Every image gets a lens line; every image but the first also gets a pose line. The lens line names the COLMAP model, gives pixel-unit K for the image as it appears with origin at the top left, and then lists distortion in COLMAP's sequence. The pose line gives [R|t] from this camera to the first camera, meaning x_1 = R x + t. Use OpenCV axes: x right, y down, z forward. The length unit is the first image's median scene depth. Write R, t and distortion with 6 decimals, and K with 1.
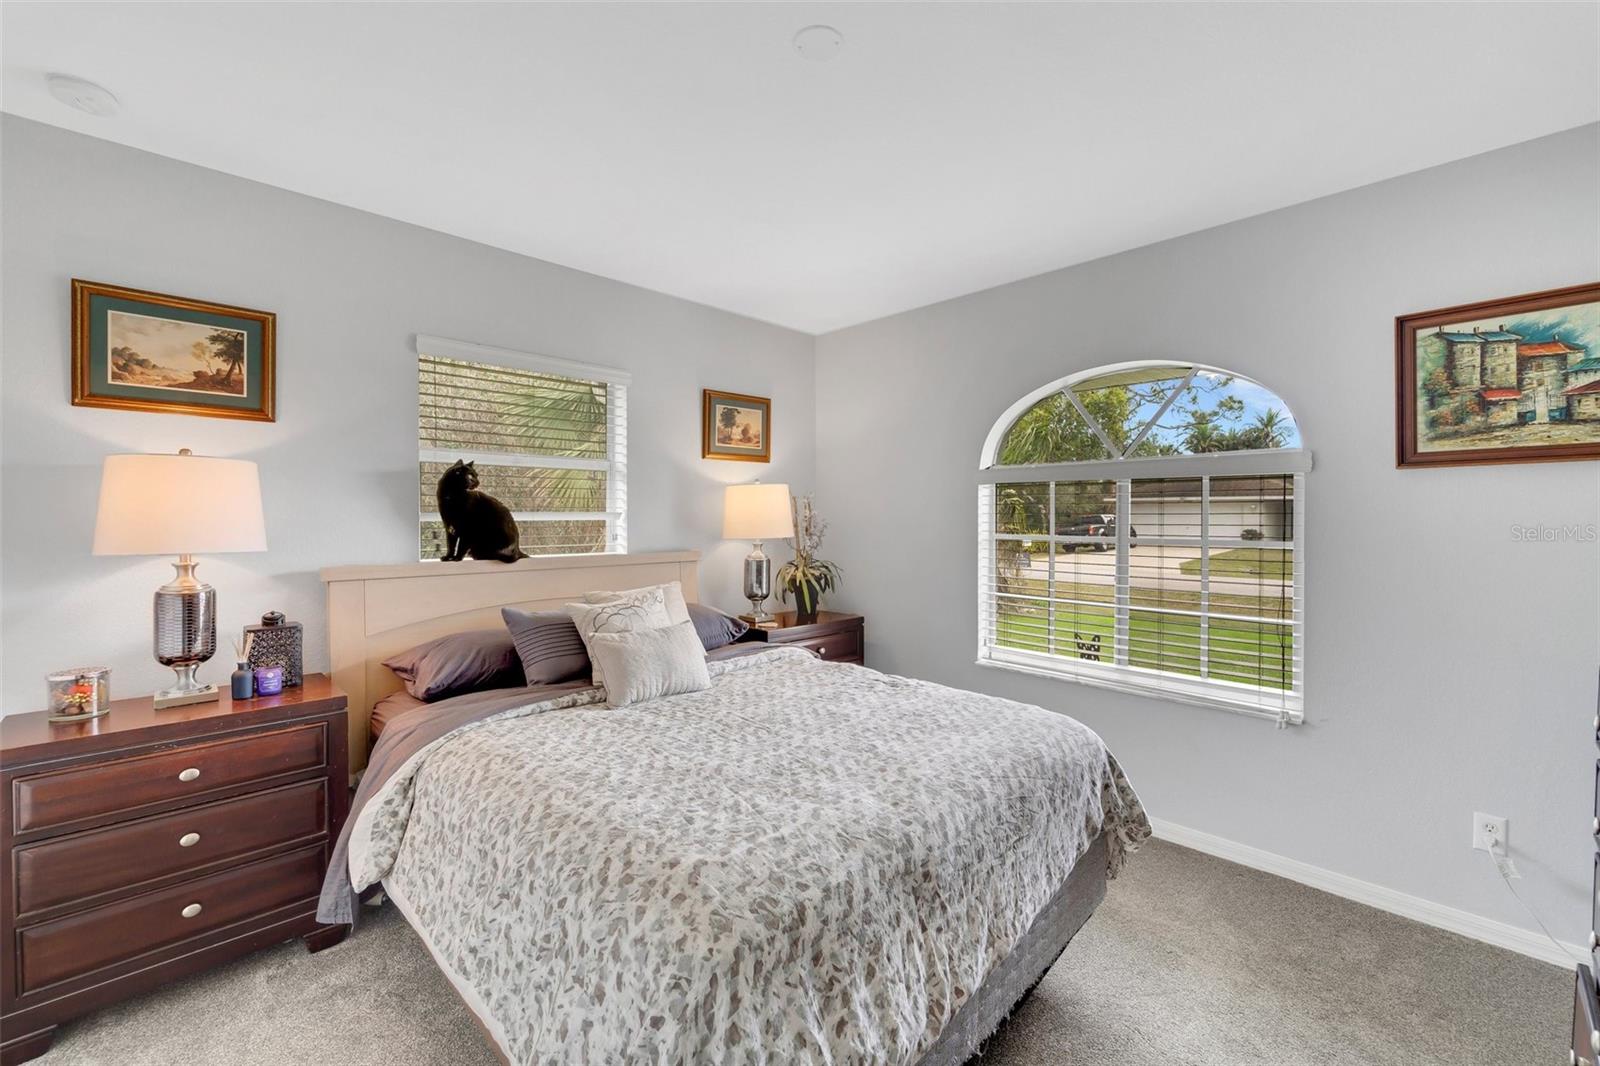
lens RADIAL K [[654.7, 0, 797.8], [0, 654.7, 535.3], [0, 0, 1]] dist [-0.001358, -0.000525]
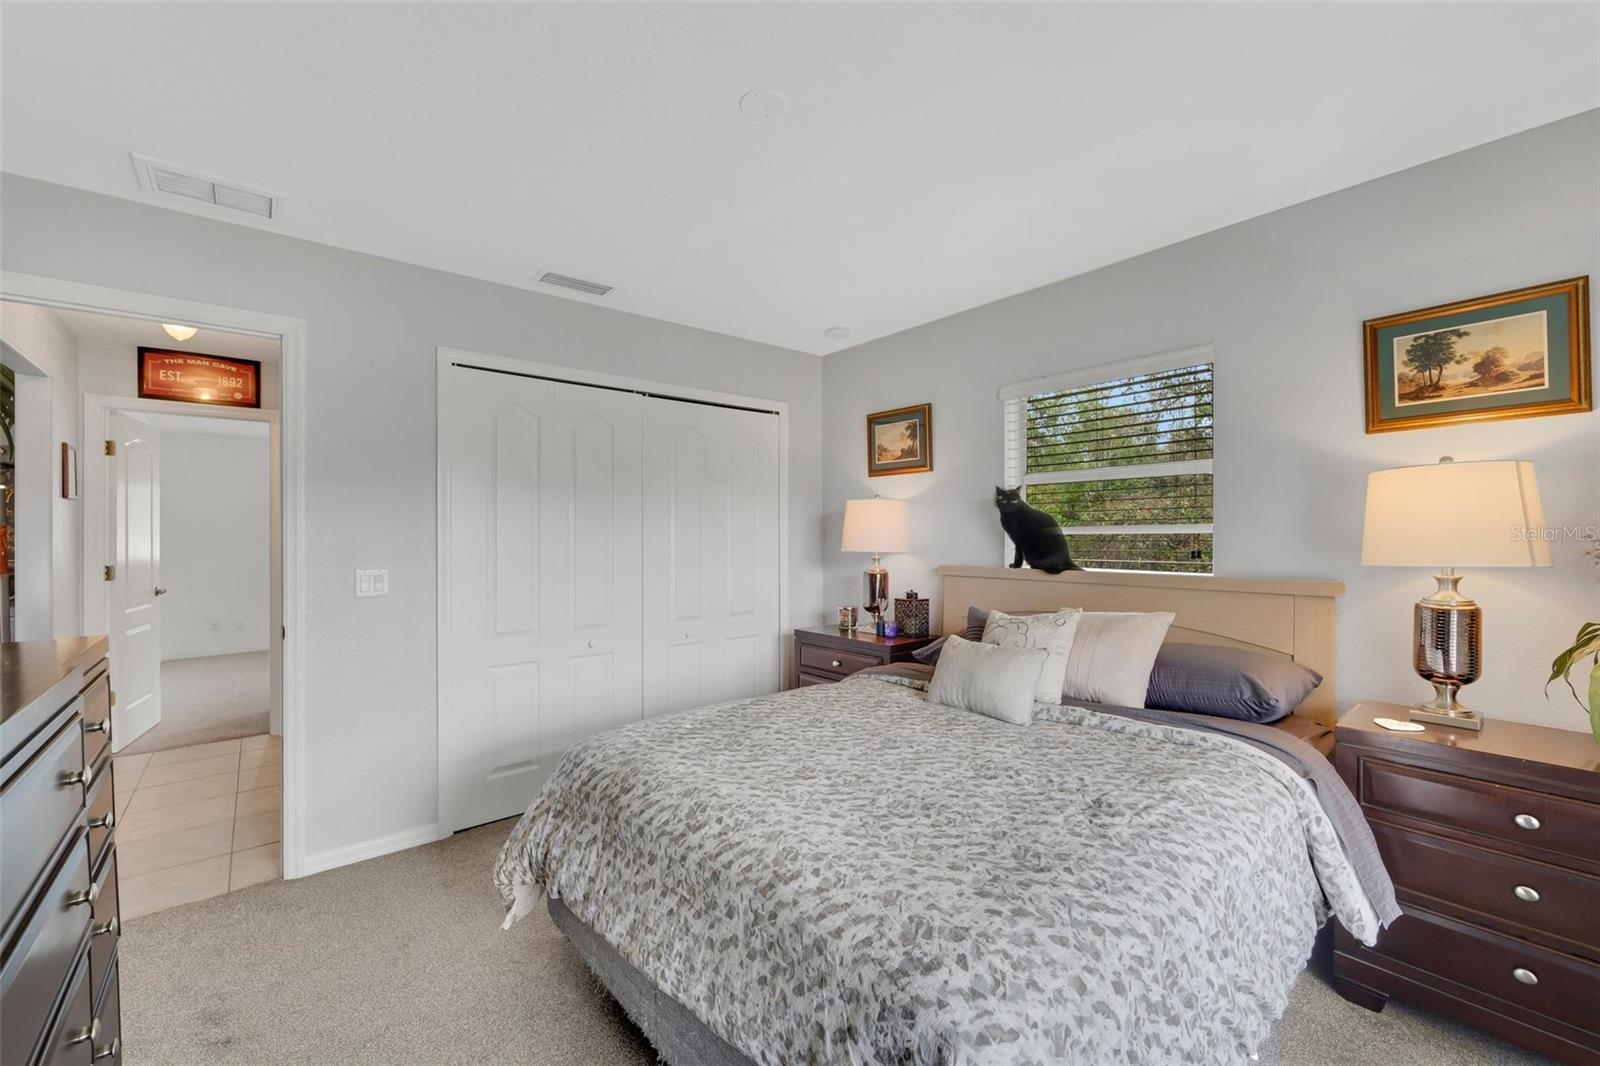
lens RADIAL K [[651.7, 0, 800.0], [0, 651.7, 533.0], [0, 0, 1]] dist [0.009055, 0.000081]
pose [[-0.068103, -0.000540, -0.997678, 0.899830], [-0.022016, 0.999757, 0.000961, -0.021566], [0.997435, 0.022030, -0.068098, 0.902115]]
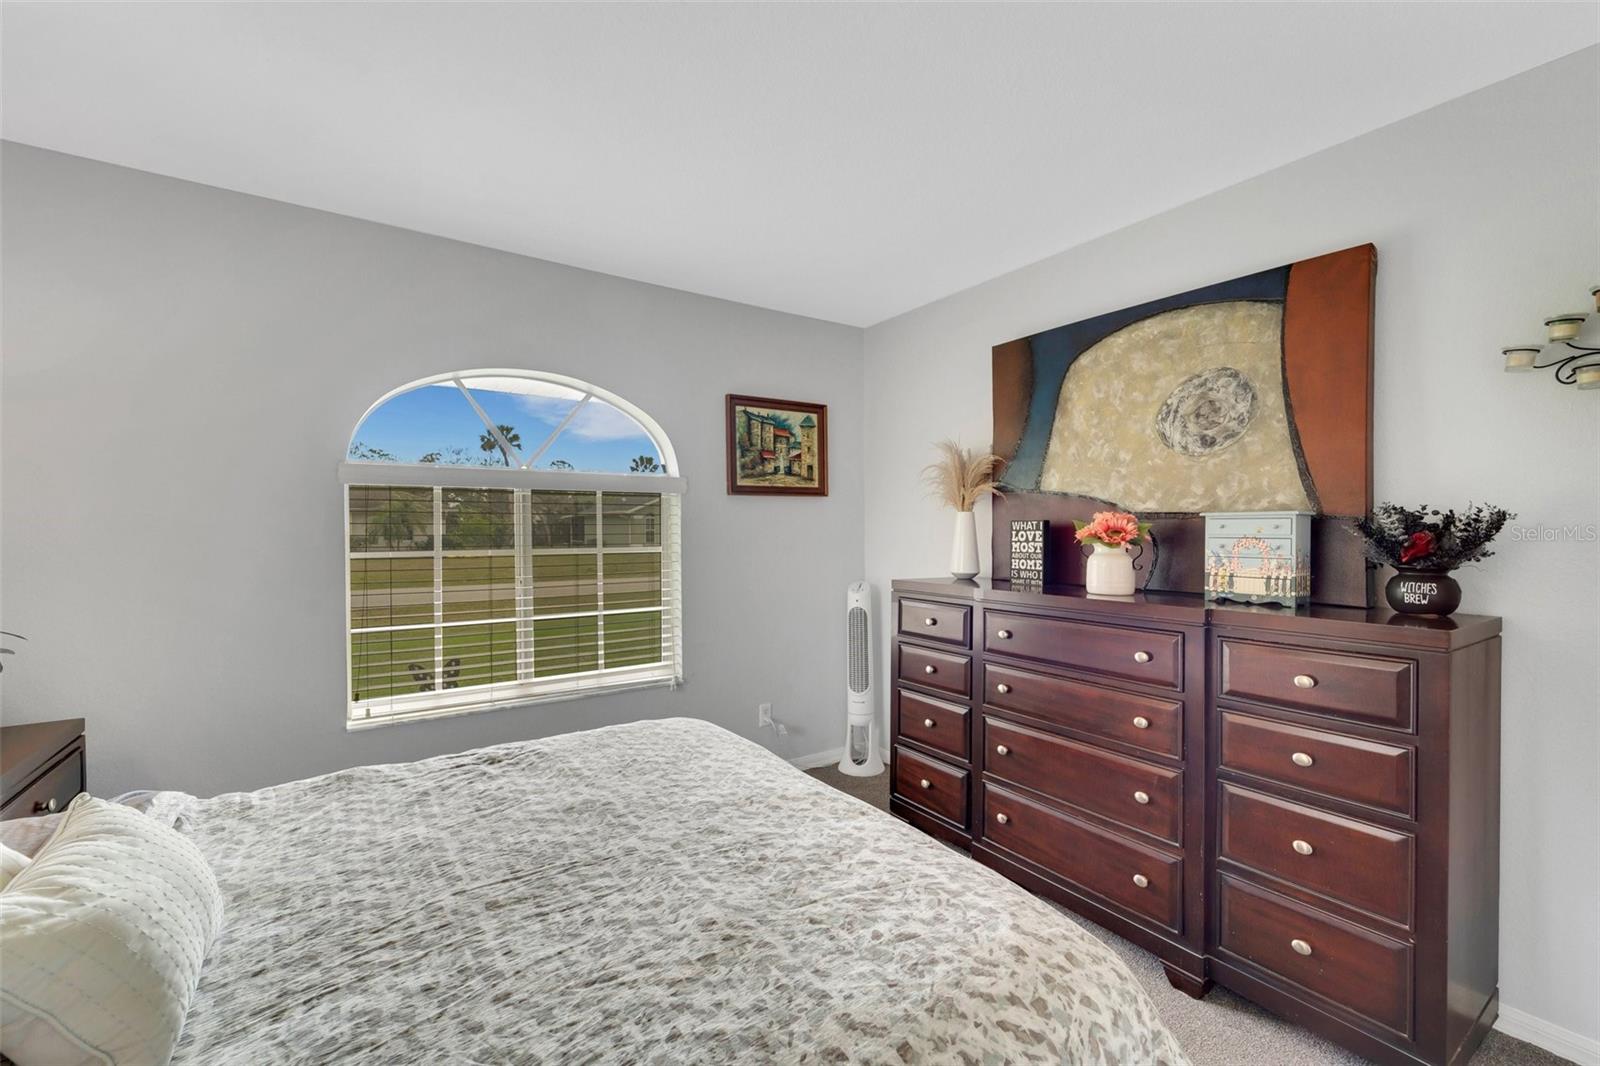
lens RADIAL K [[654.7, 0, 797.8], [0, 654.7, 535.3], [0, 0, 1]] dist [-0.001358, -0.000525]
pose [[0.171043, -0.012077, 0.985190, -0.586515], [0.030257, 0.999518, 0.007000, -0.015421], [-0.984799, 0.028611, 0.171326, 0.636430]]
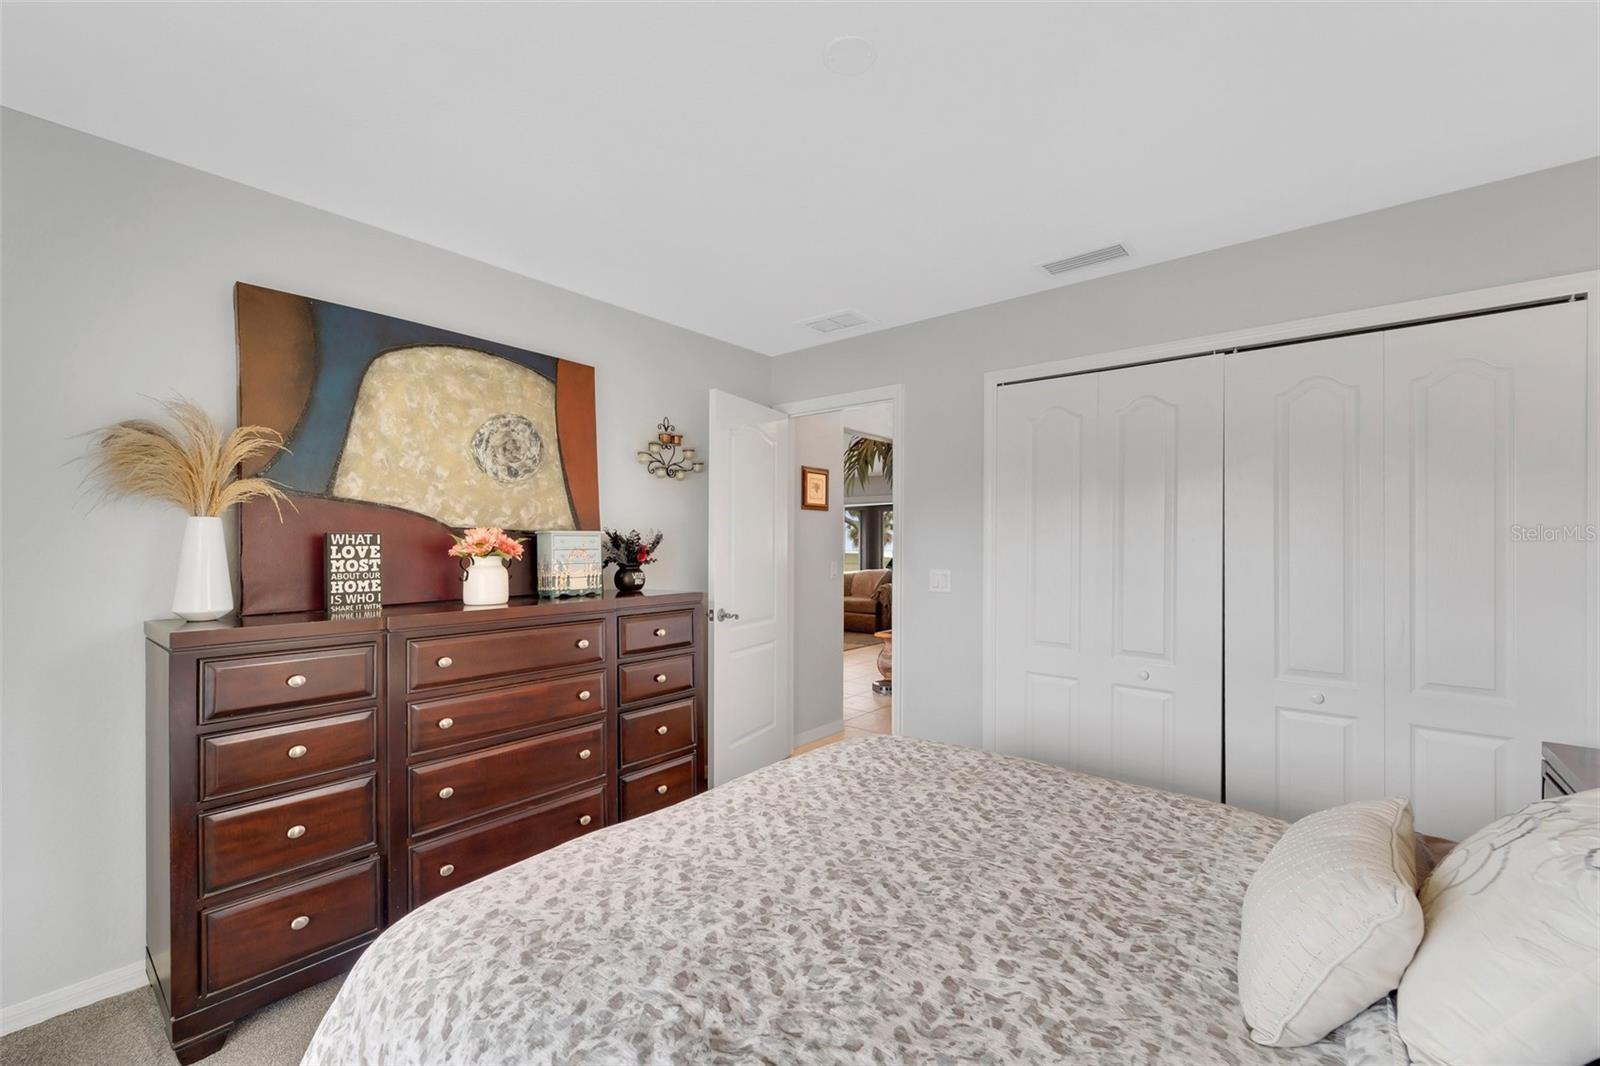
lens RADIAL K [[667.9, 0, 795.2], [0, 667.9, 538.4], [0, 0, 1]] dist [-0.001209, -0.000597]
pose [[-0.994418, -0.003022, -0.105466, 0.170908], [-0.005451, 0.999726, 0.022755, -0.041746], [0.105368, 0.023203, -0.994163, 1.571133]]
